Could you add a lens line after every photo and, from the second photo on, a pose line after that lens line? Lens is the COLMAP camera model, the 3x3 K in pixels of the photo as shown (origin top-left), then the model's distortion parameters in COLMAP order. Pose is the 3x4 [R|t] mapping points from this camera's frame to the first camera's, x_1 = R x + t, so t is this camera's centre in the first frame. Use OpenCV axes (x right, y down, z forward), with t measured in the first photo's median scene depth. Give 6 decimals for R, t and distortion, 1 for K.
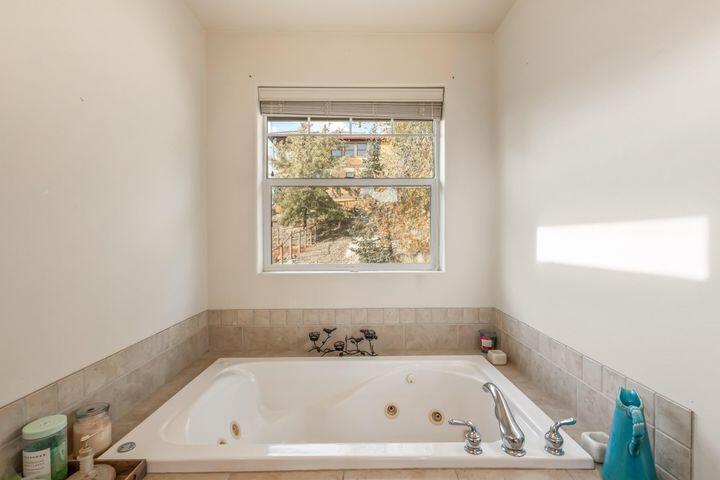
lens RADIAL K [[332.4, 0, 356.2], [0, 332.4, 238.8], [0, 0, 1]] dist [0.013903, -0.001650]
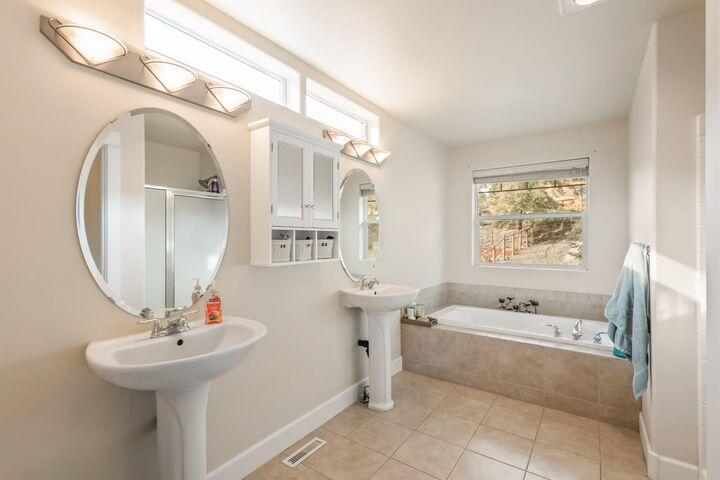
lens RADIAL K [[332.4, 0, 353.2], [0, 332.4, 239.4], [0, 0, 1]] dist [0.013903, -0.001650]
pose [[0.808938, 0.004315, -0.587878, 0.260768], [-0.003797, 0.999991, 0.002114, -0.050698], [0.587881, 0.000522, 0.808947, -0.889924]]
